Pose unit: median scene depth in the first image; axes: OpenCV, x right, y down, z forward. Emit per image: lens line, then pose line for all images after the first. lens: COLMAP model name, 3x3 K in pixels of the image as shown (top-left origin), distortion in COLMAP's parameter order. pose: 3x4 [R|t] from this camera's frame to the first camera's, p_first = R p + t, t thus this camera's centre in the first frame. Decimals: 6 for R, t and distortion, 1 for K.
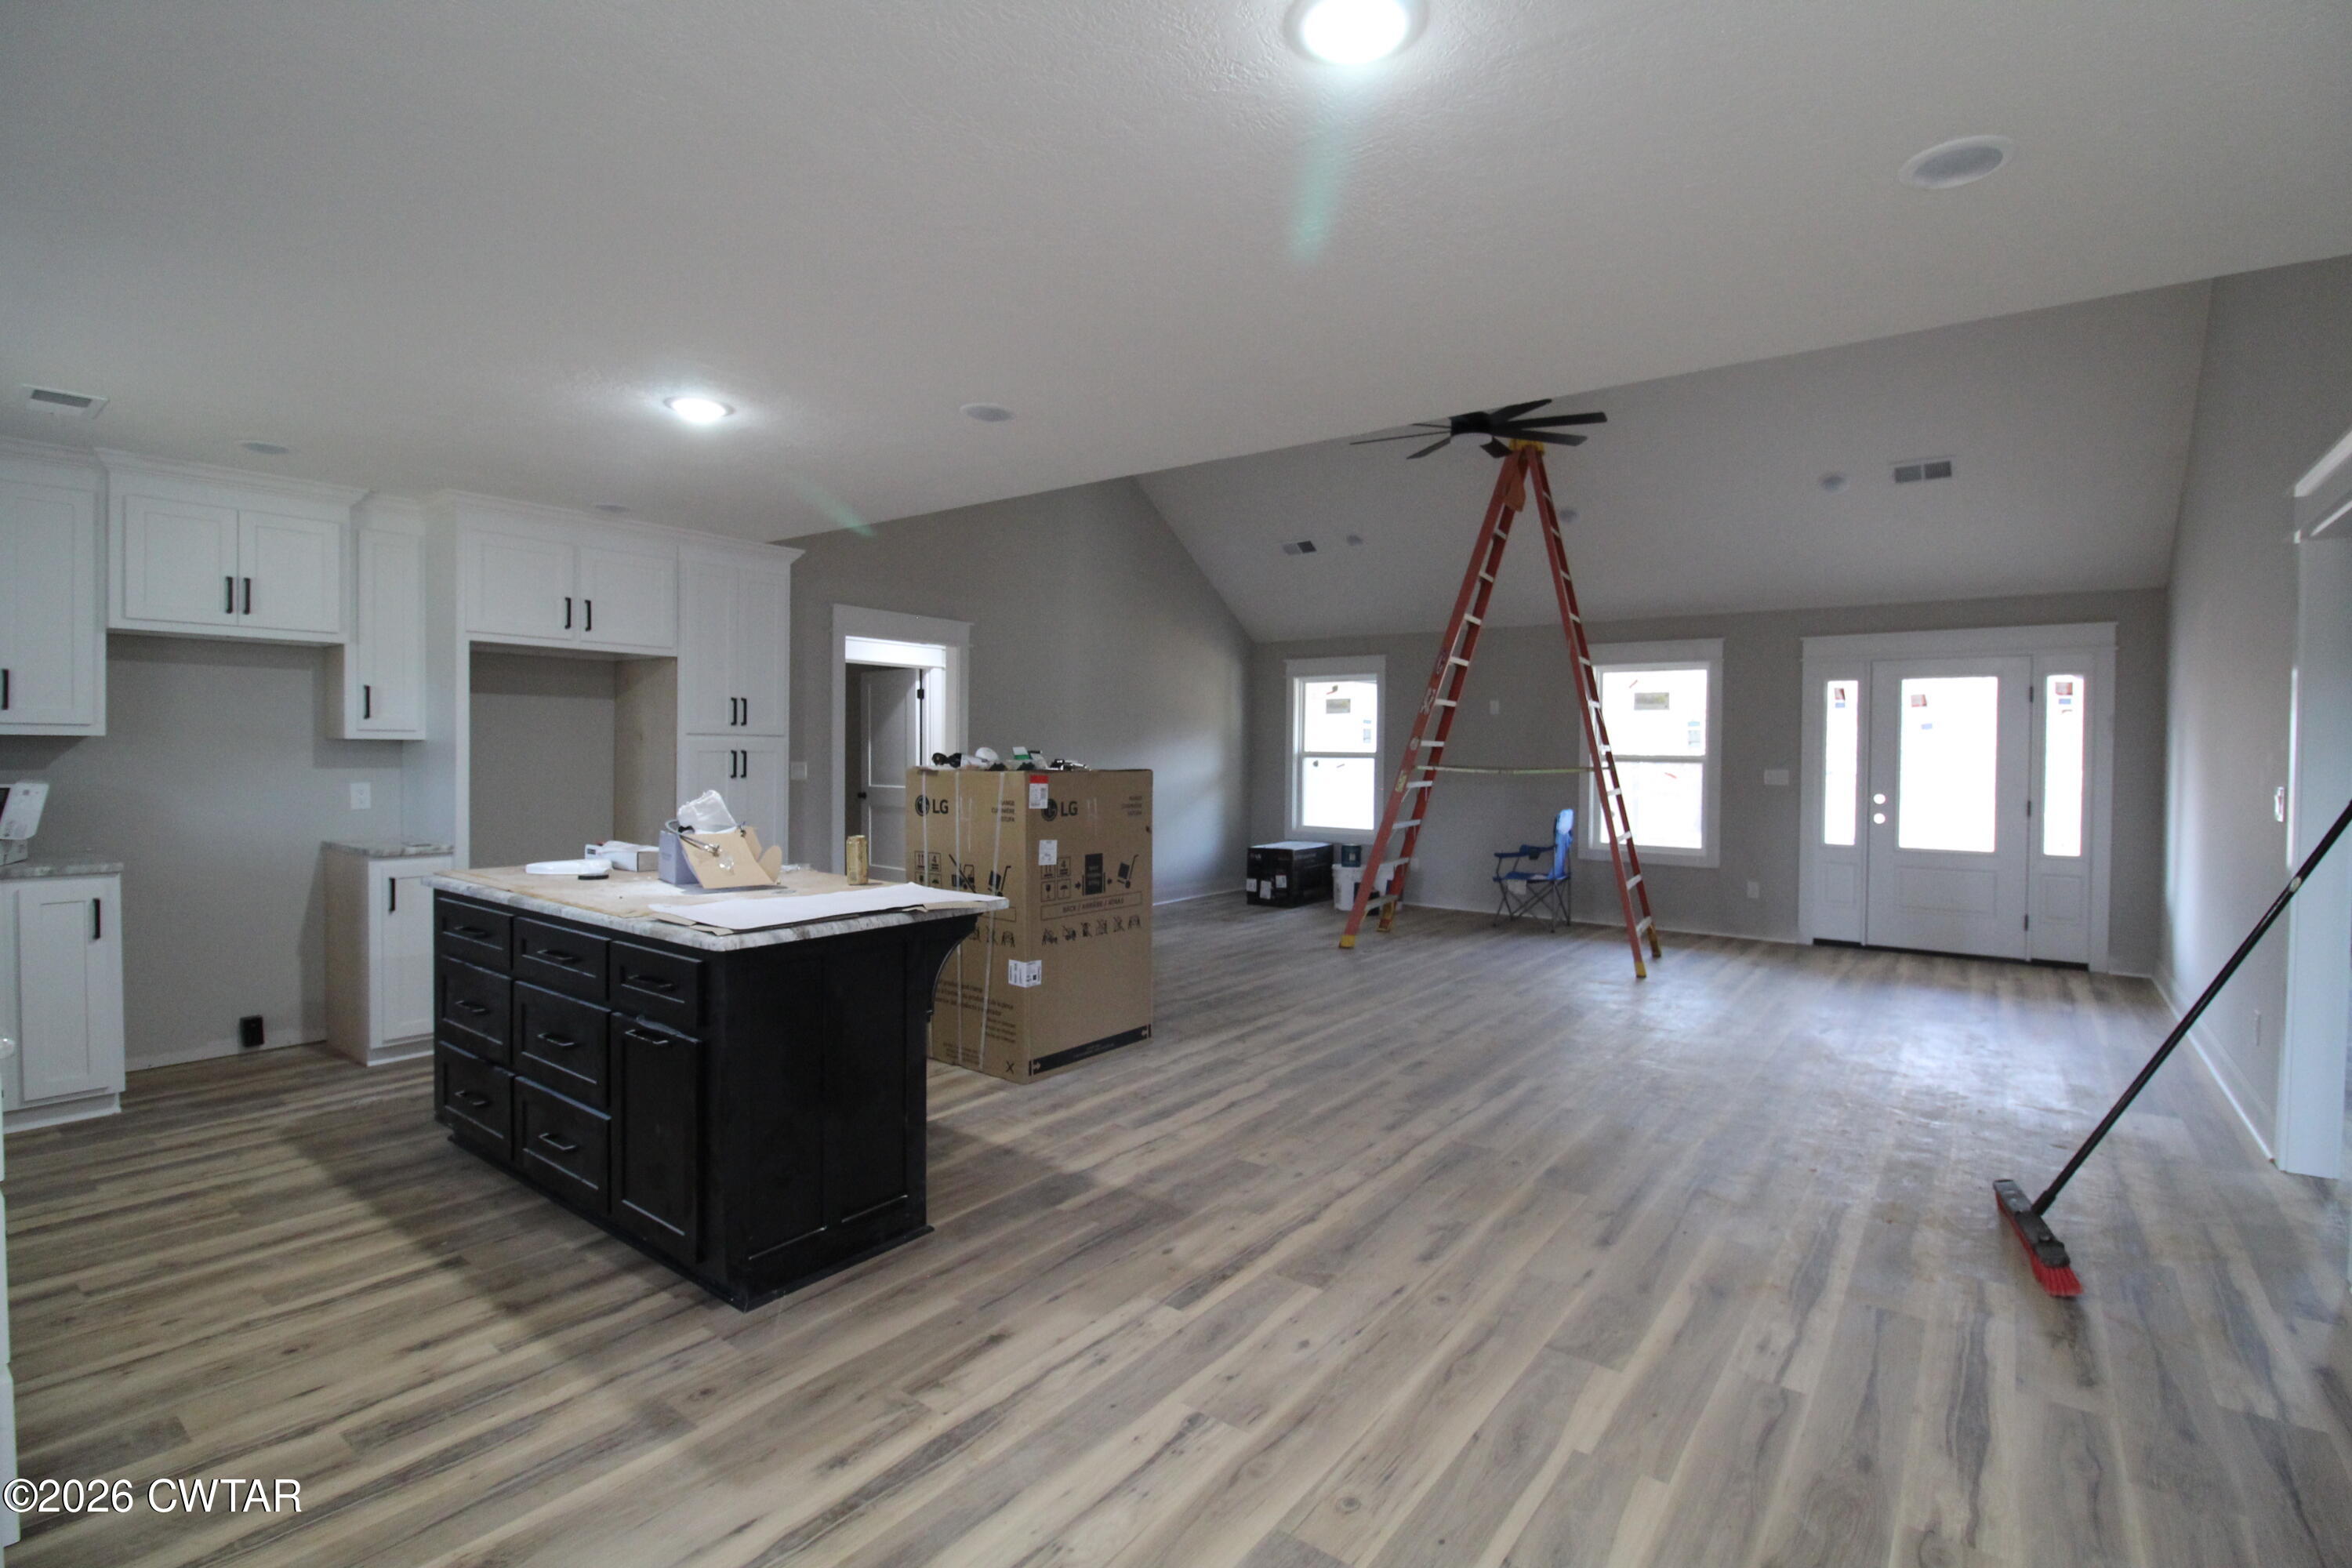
lens RADIAL K [[1094.8, 0, 1194.9], [0, 1094.8, 774.1], [0, 0, 1]] dist [-0.006272, -0.009090]
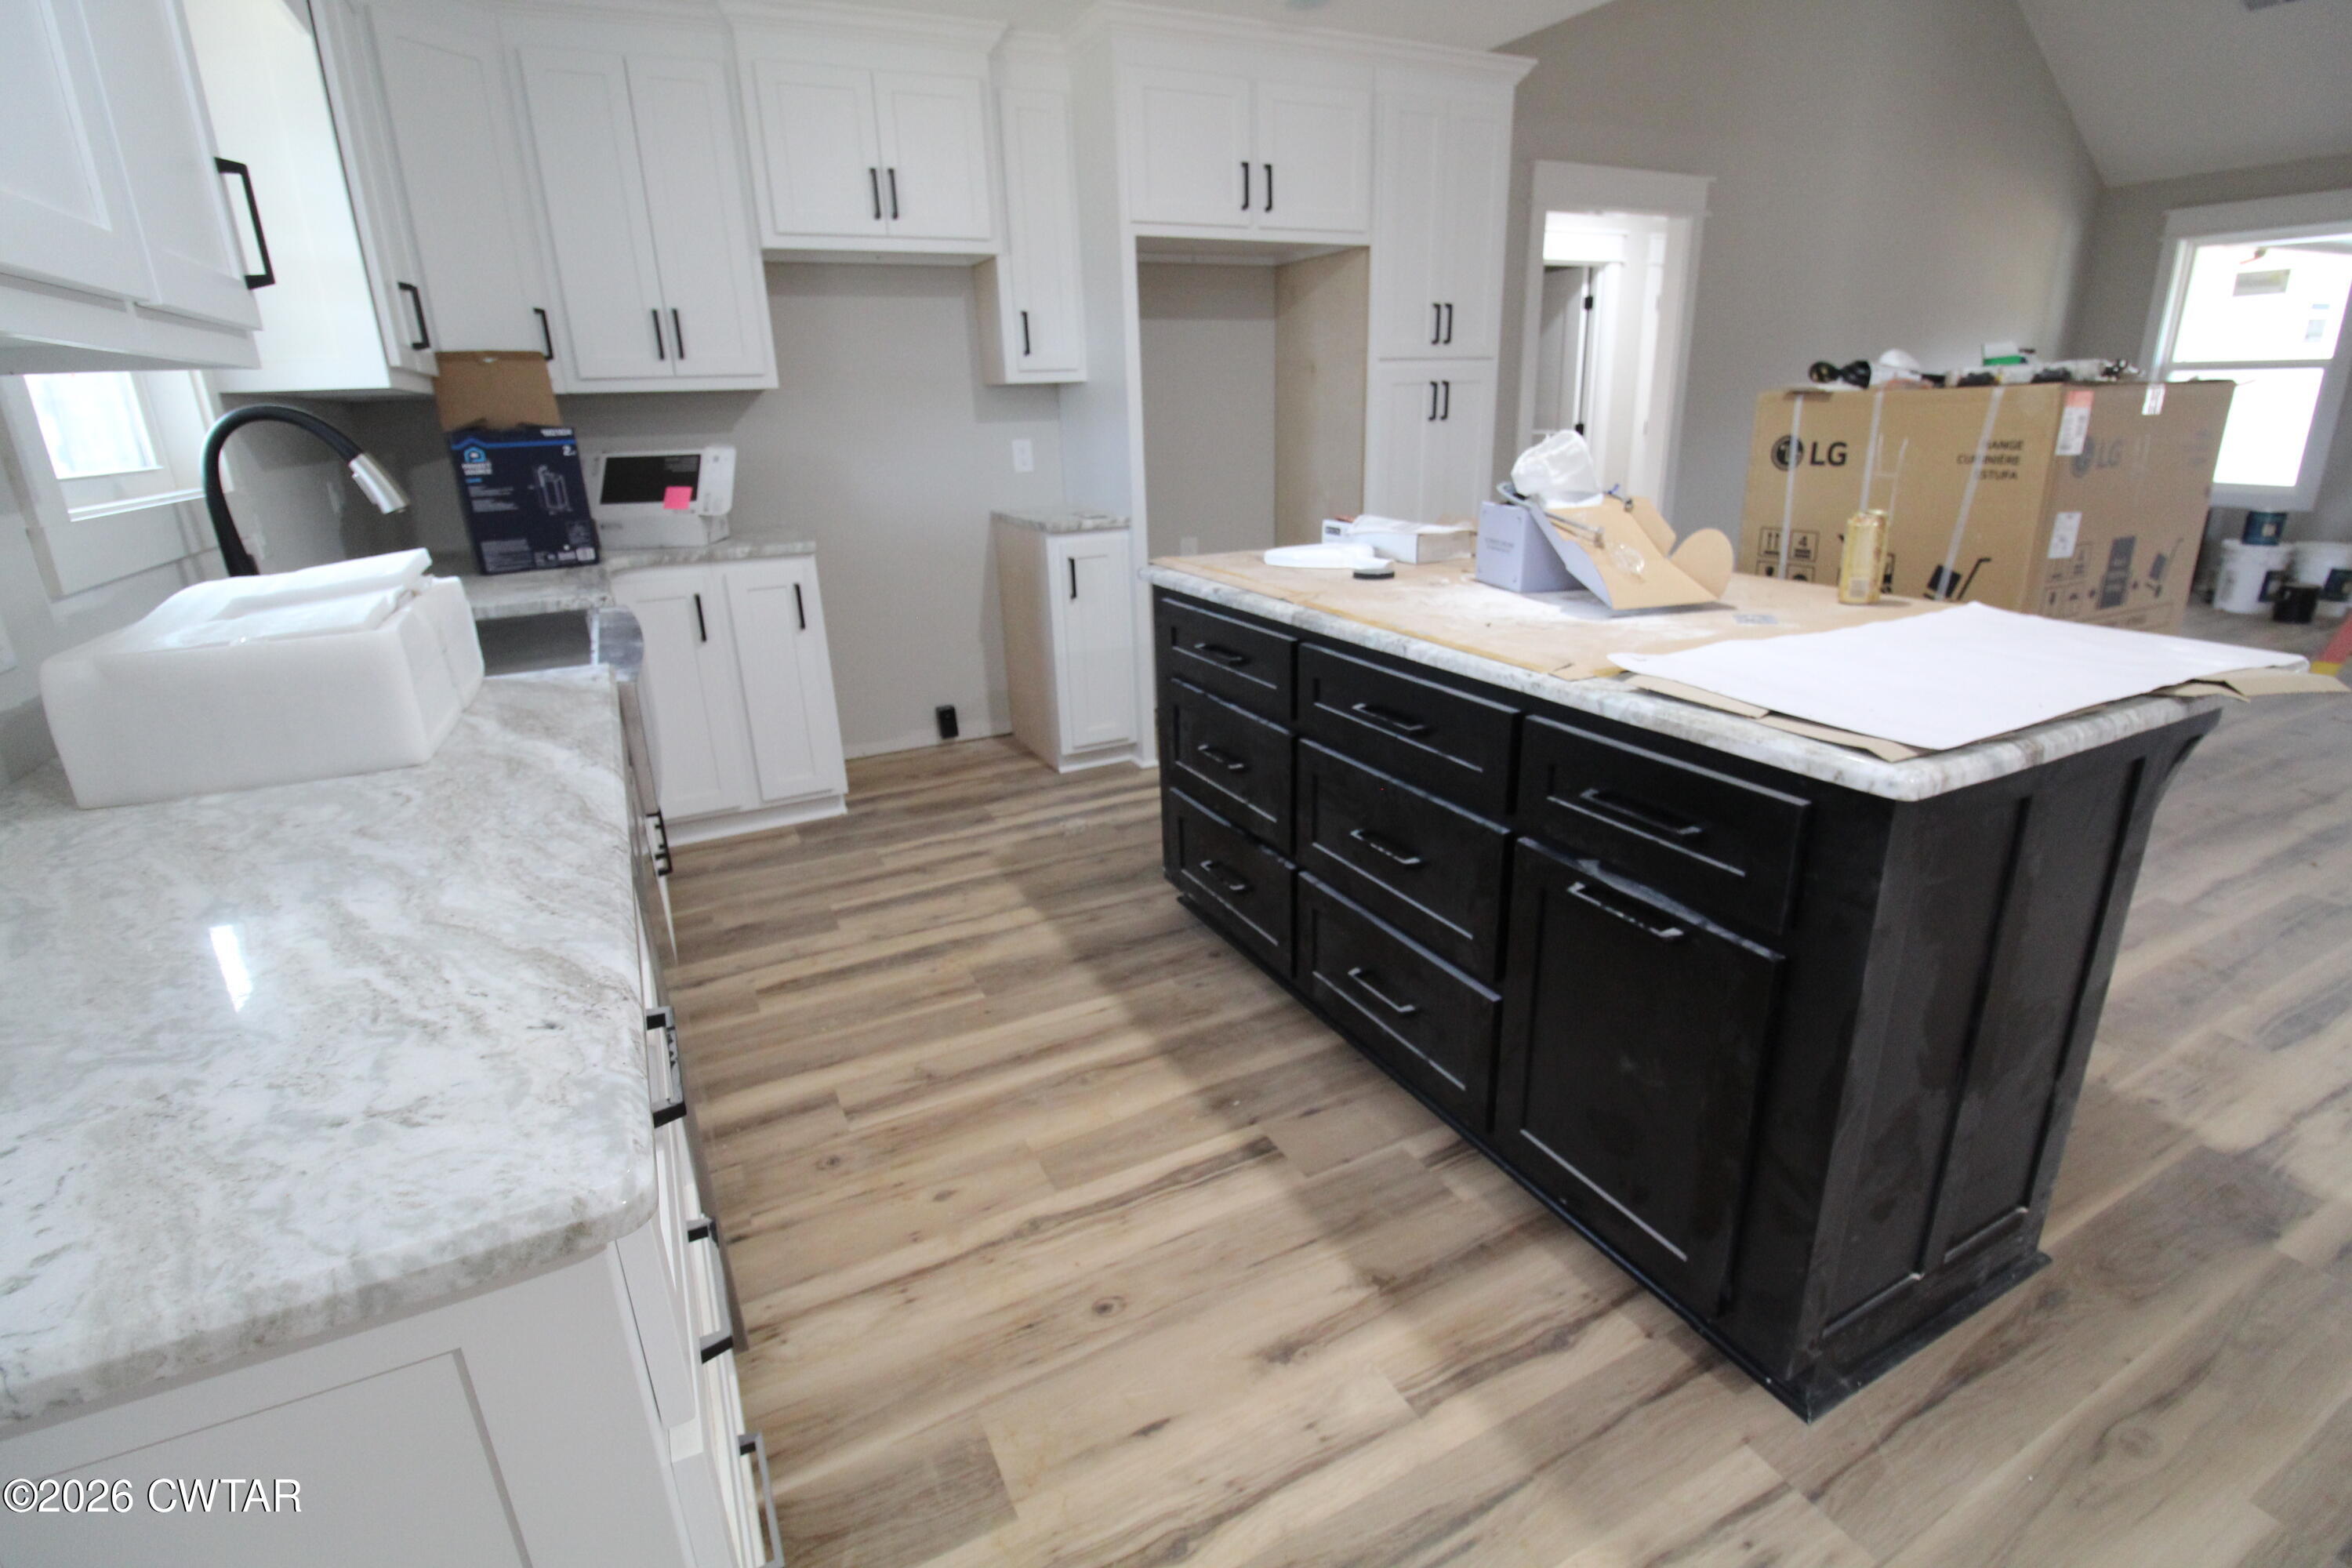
lens RADIAL K [[1094.8, 0, 1192.8], [0, 1094.8, 771.9], [0, 0, 1]] dist [-0.006272, -0.009090]
pose [[0.898837, 0.102432, -0.426145, -0.288973], [0.031920, 0.954424, 0.296742, 0.007572], [0.437119, -0.280325, 0.854602, 0.290391]]
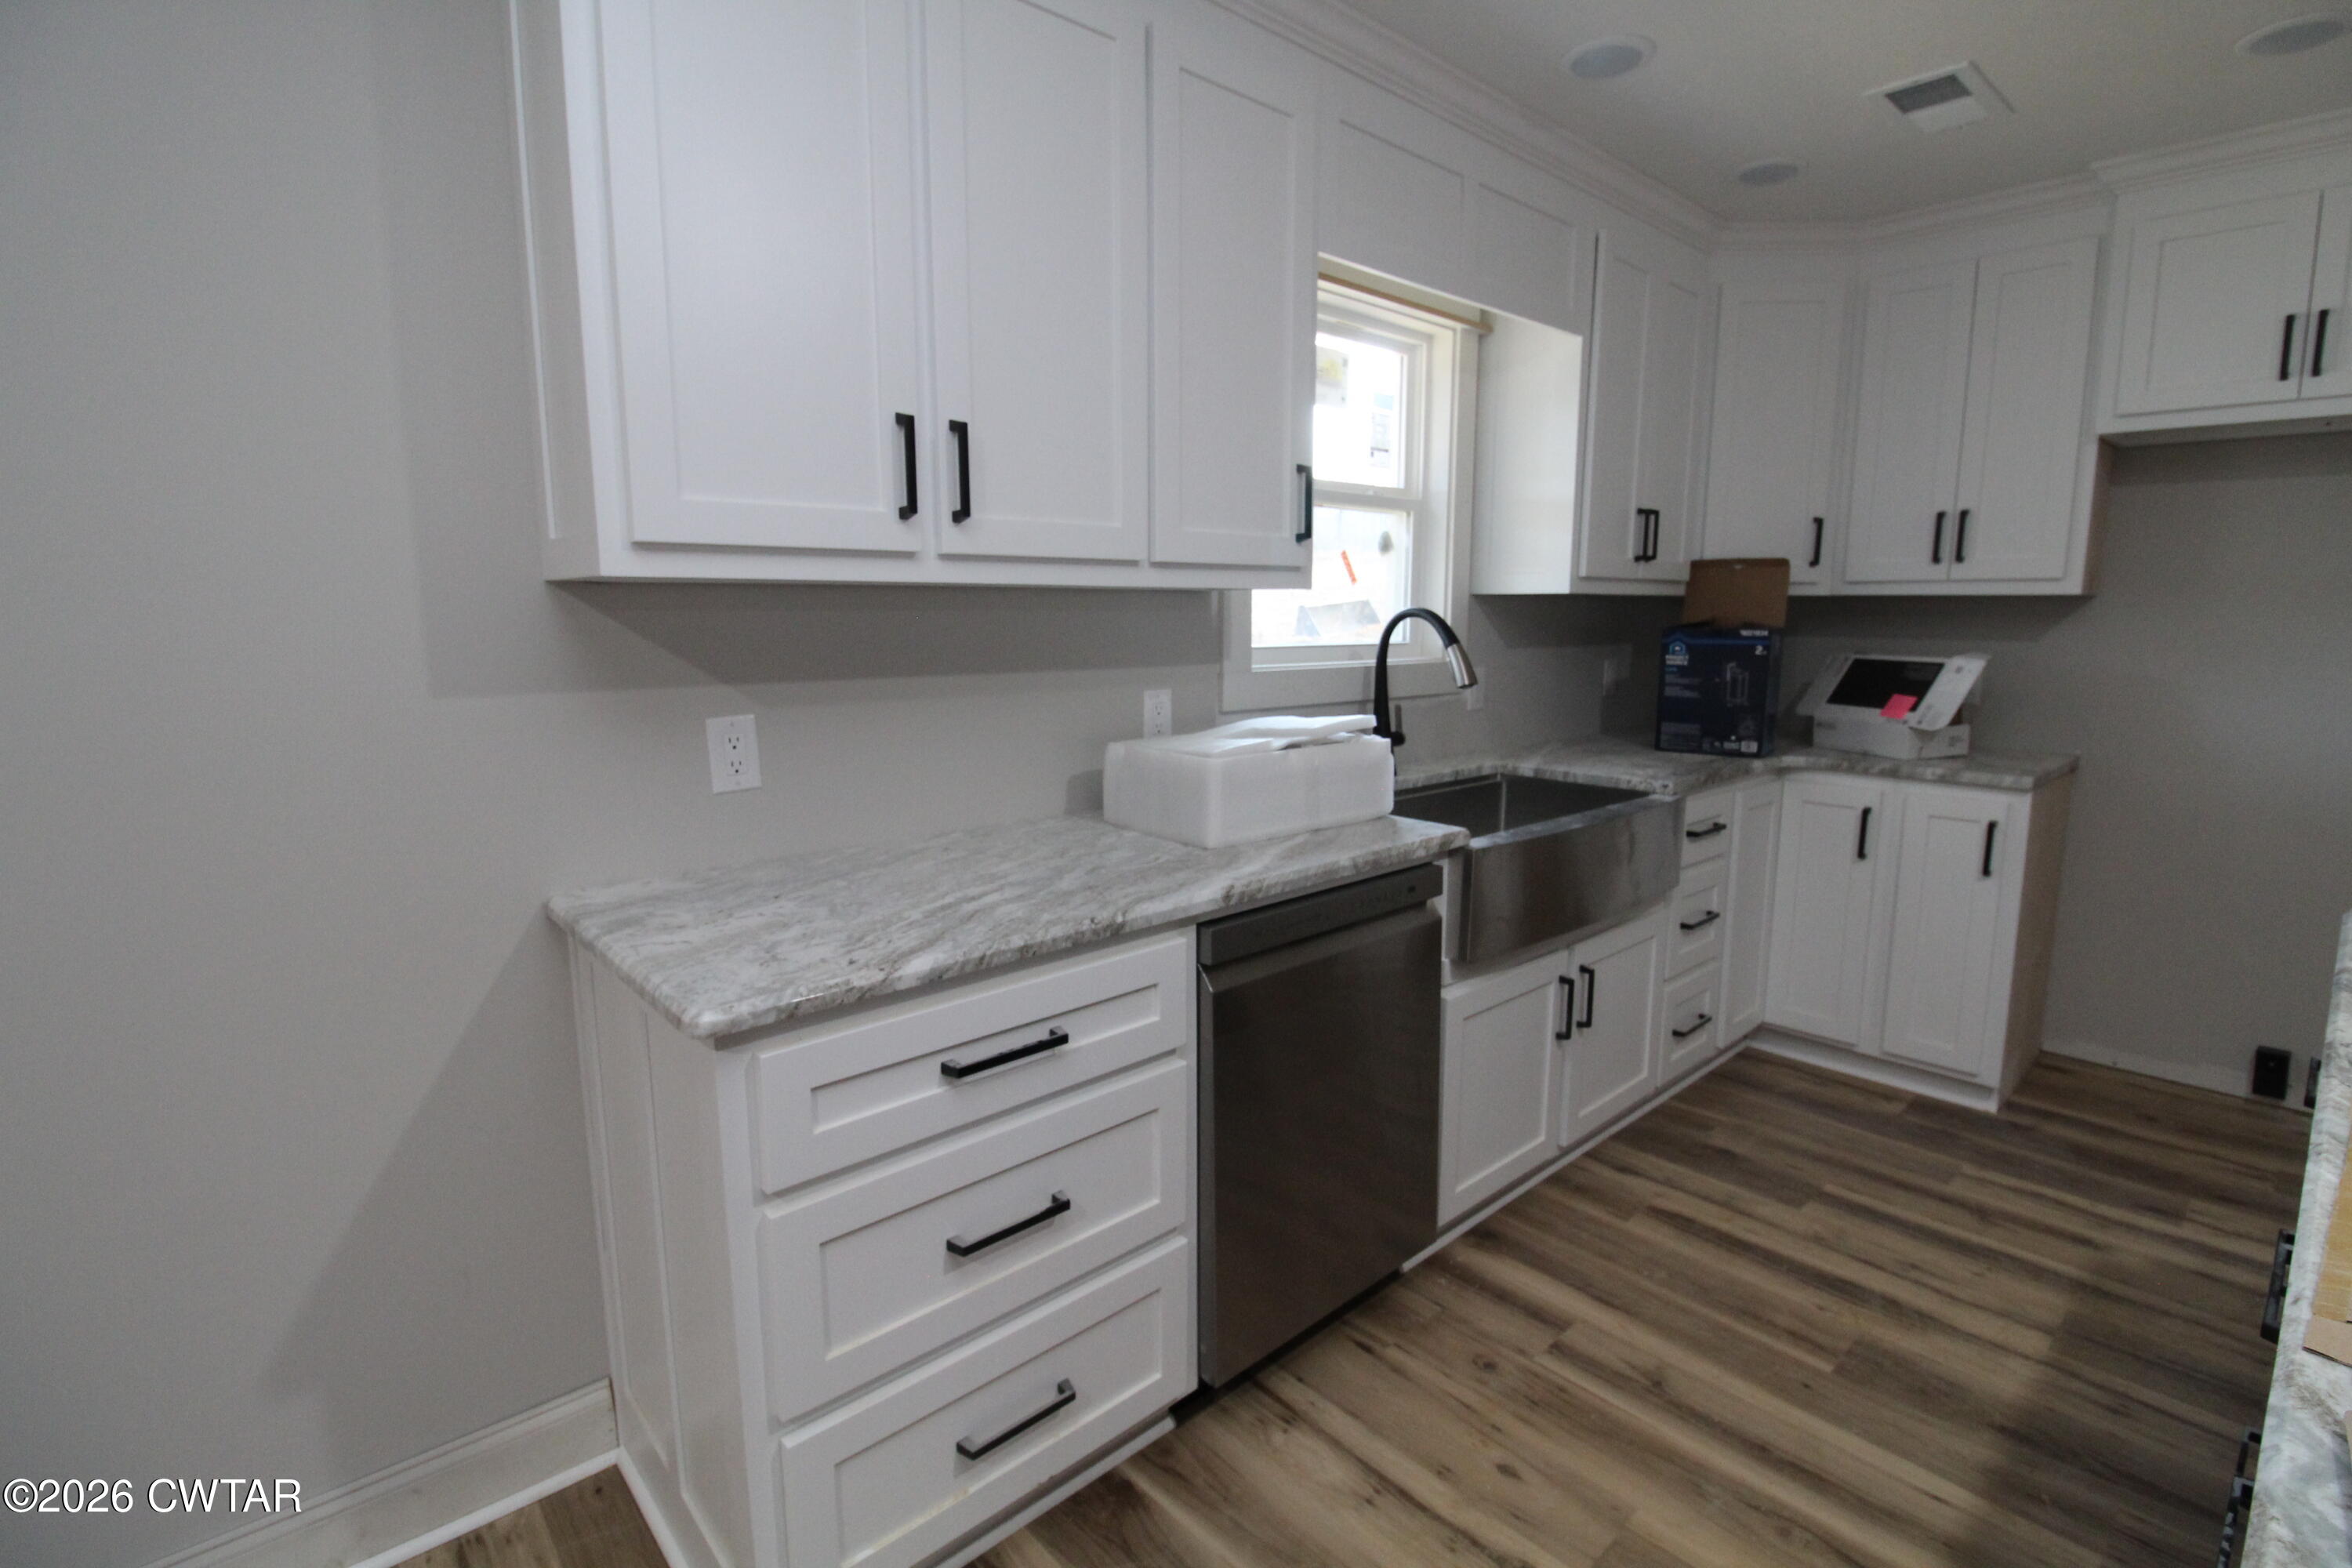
lens RADIAL K [[1094.8, 0, 1181.9], [0, 1094.8, 764.5], [0, 0, 1]] dist [-0.006272, -0.009090]
pose [[-0.195204, 0.125946, -0.972642, -0.176997], [-0.022738, 0.990873, 0.132870, -0.005934], [0.980499, 0.048053, -0.190559, 0.515115]]
